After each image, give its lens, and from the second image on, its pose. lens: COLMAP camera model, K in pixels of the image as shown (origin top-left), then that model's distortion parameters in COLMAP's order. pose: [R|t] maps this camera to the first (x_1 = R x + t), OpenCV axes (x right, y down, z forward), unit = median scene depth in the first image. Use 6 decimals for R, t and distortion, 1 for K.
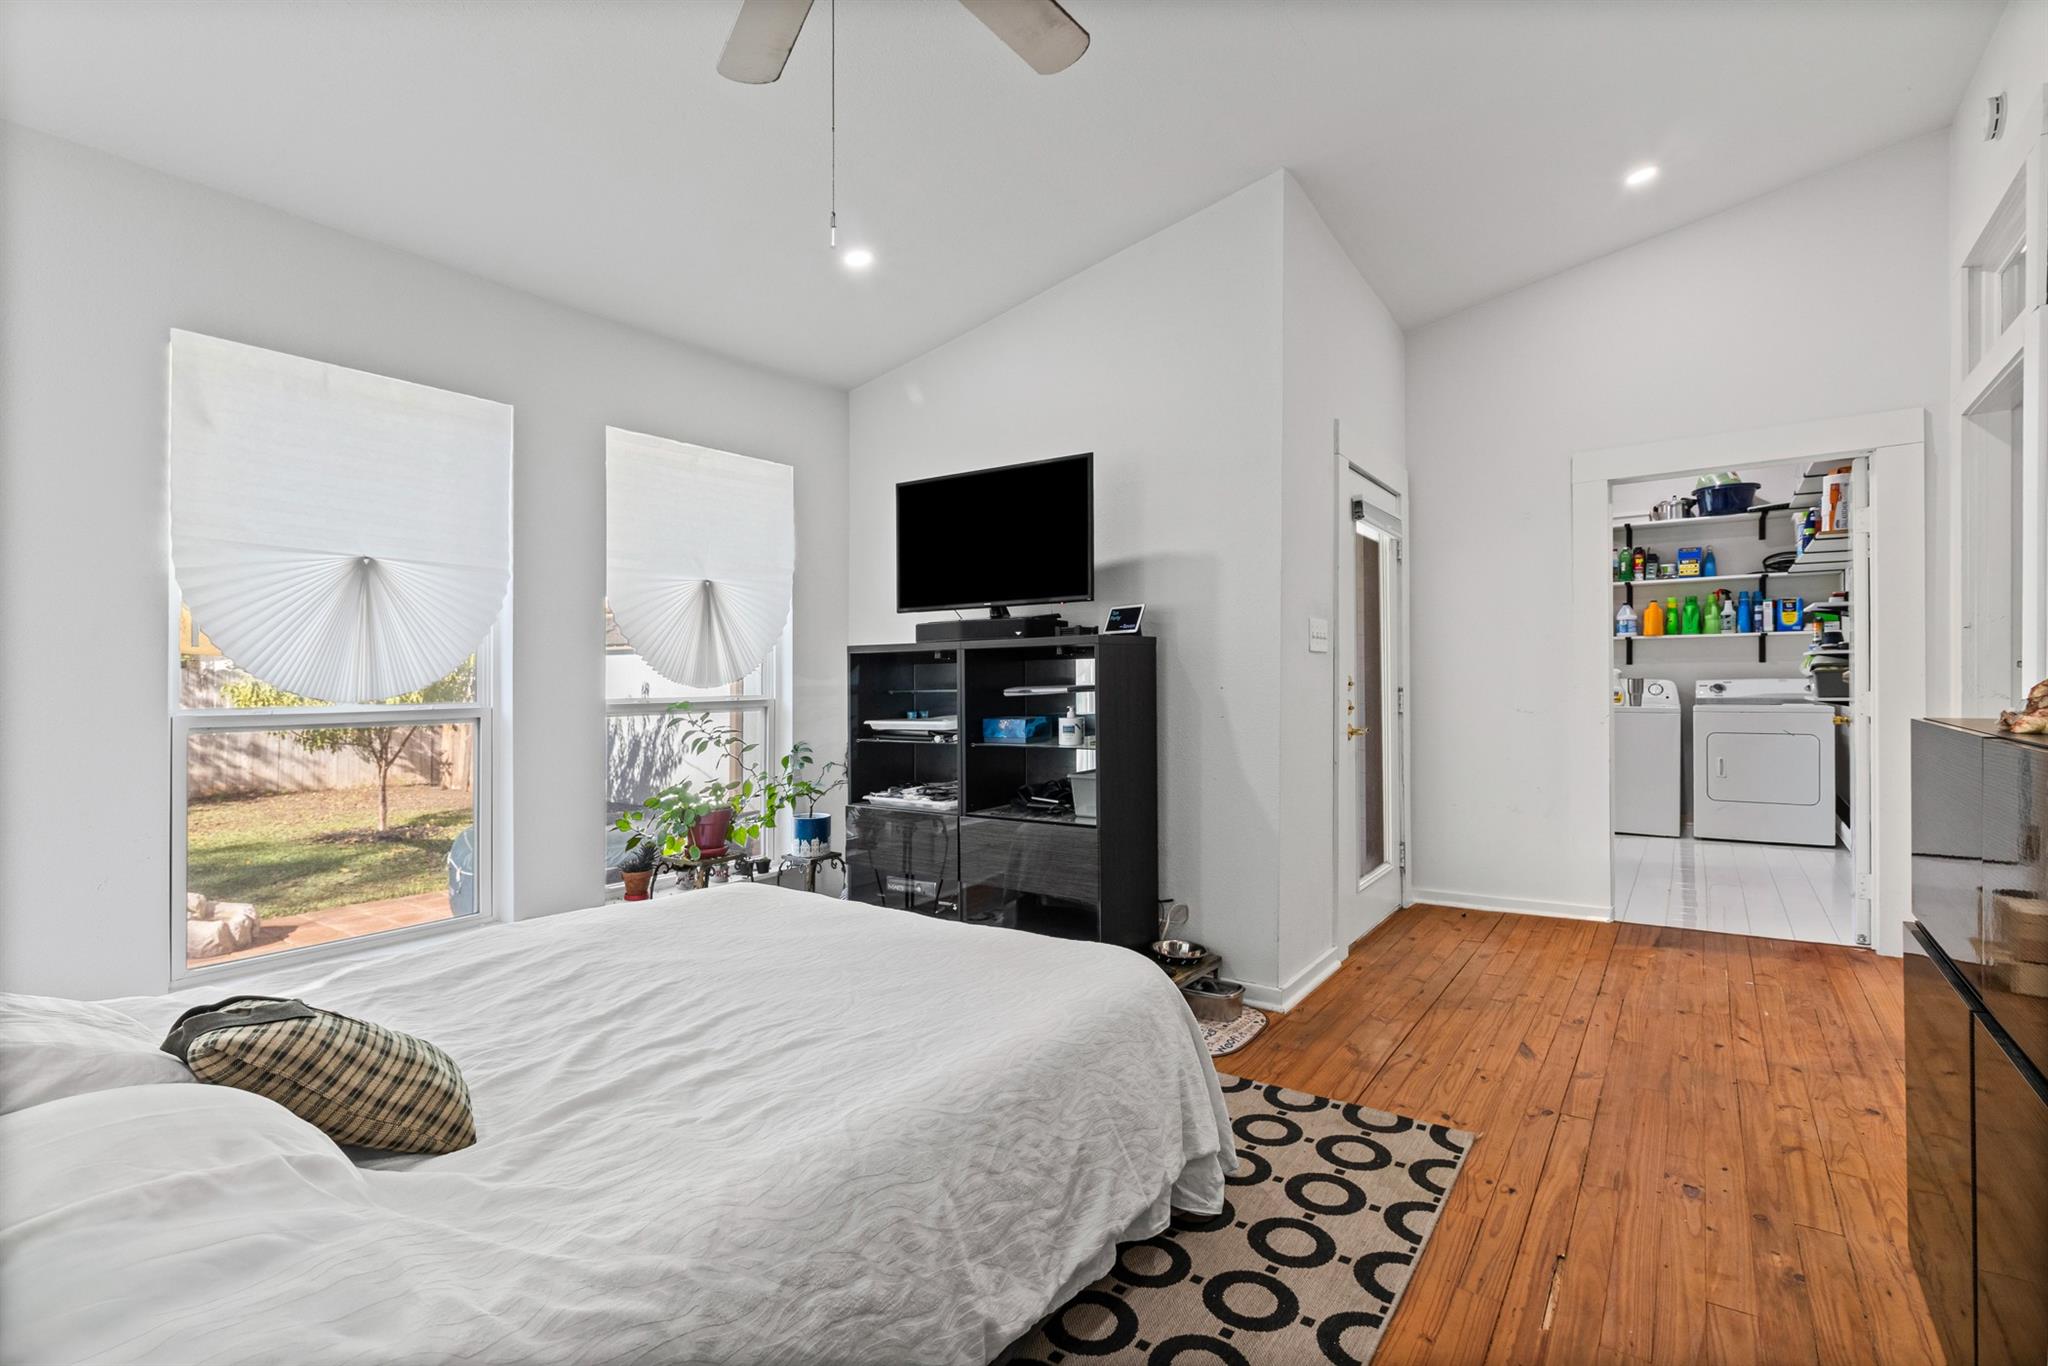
lens RADIAL K [[945.7, 0, 1036.8], [0, 945.7, 680.0], [0, 0, 1]] dist [-0.000409, 0.000585]
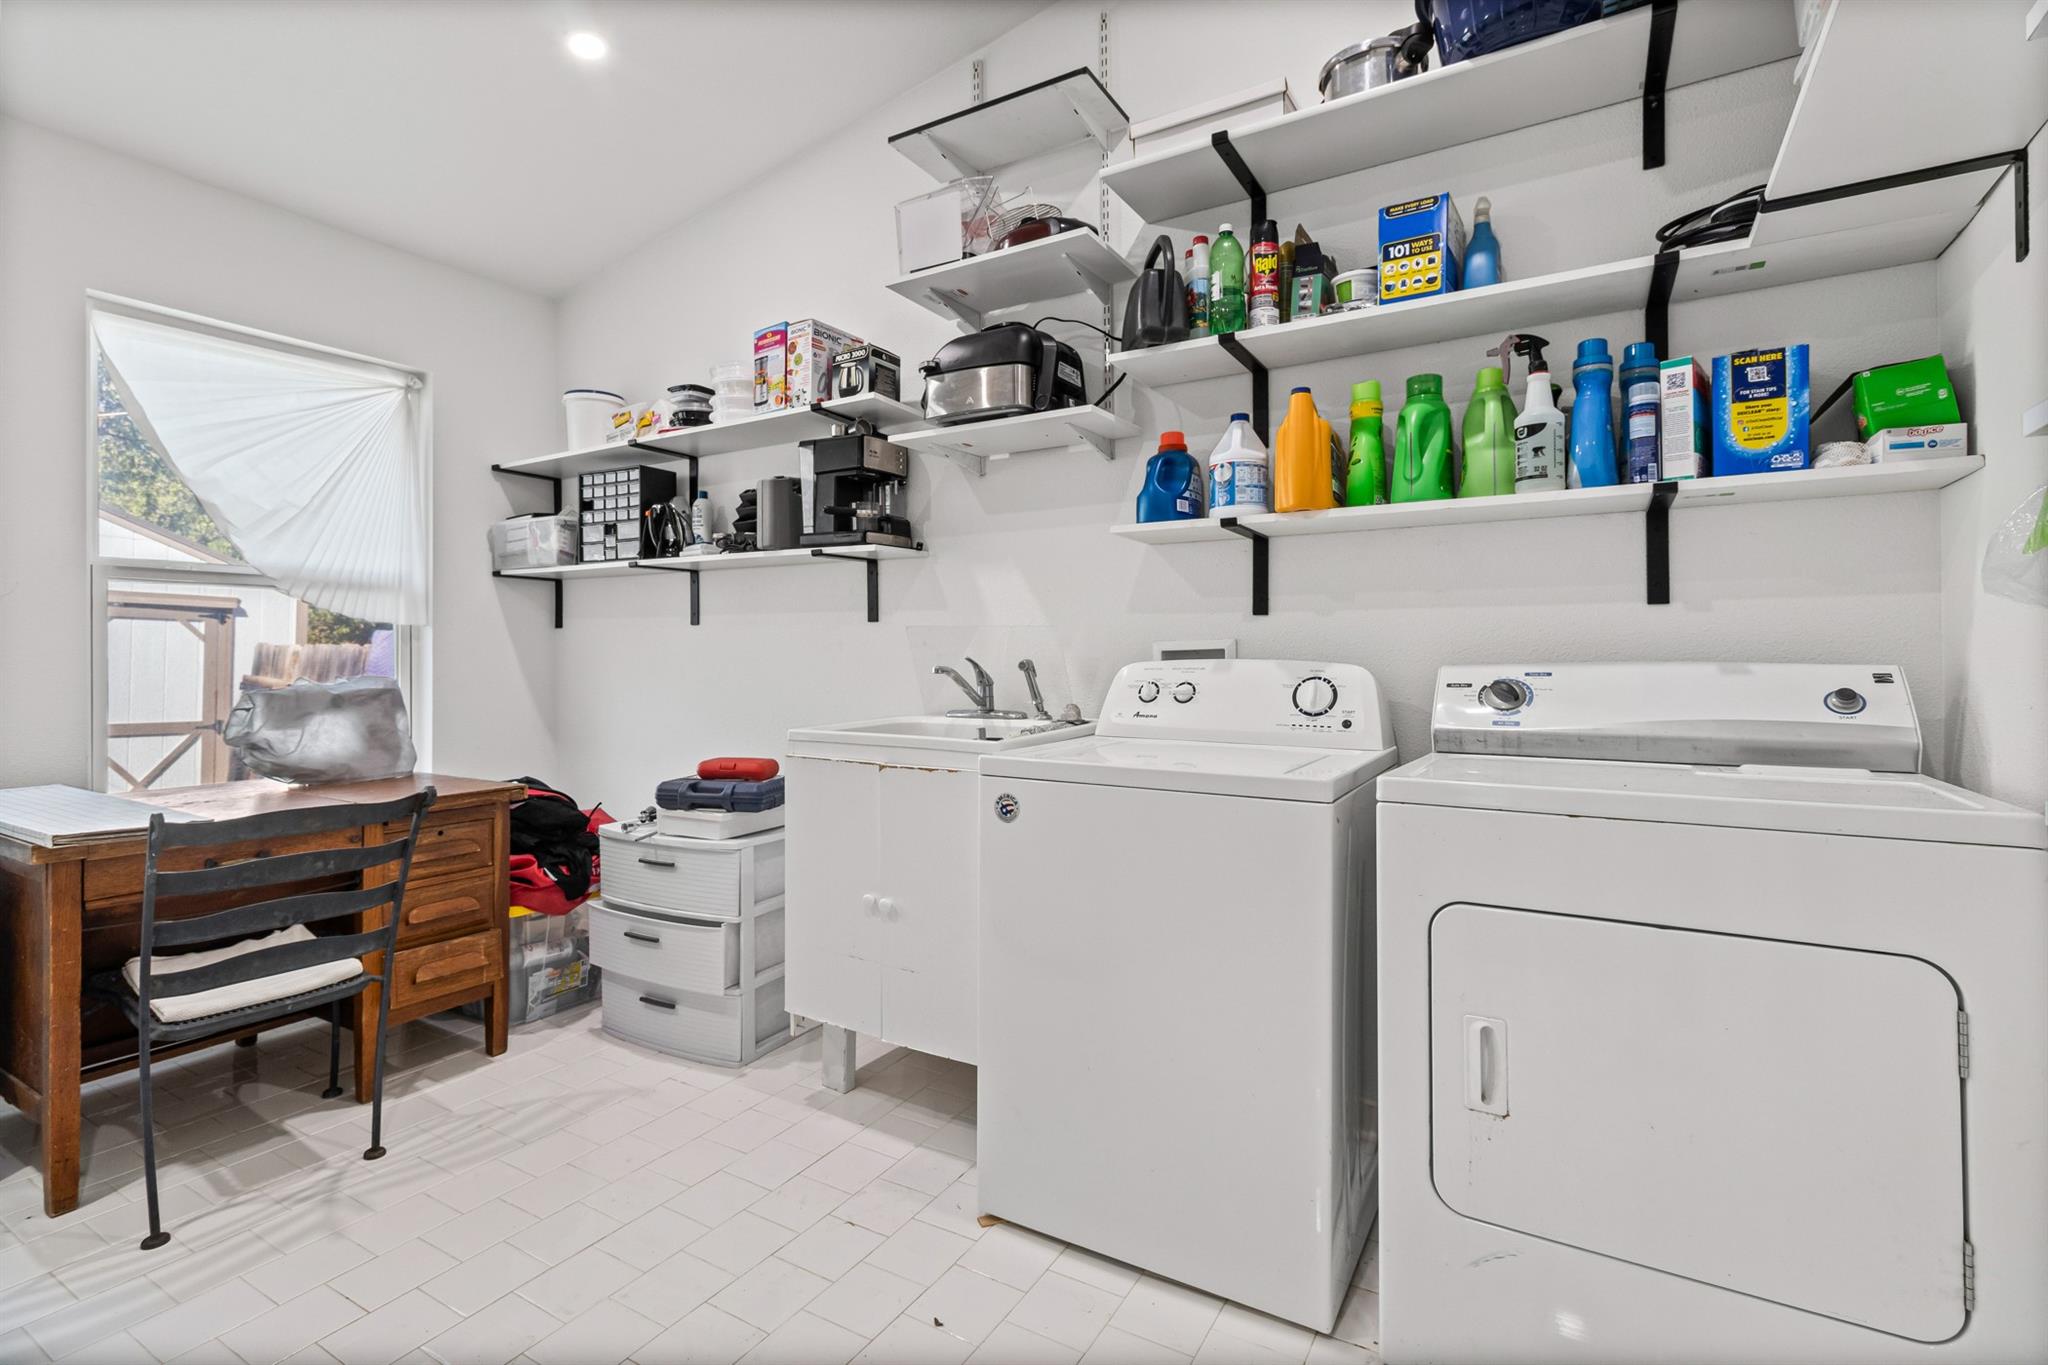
lens RADIAL K [[945.7, 0, 1032.1], [0, 945.7, 640.6], [0, 0, 1]] dist [-0.000409, 0.000585]
pose [[0.996855, 0.006867, 0.078946, 0.569903], [-0.005466, 0.999824, -0.017947, -0.001490], [-0.079055, 0.017459, 0.996717, 0.748107]]
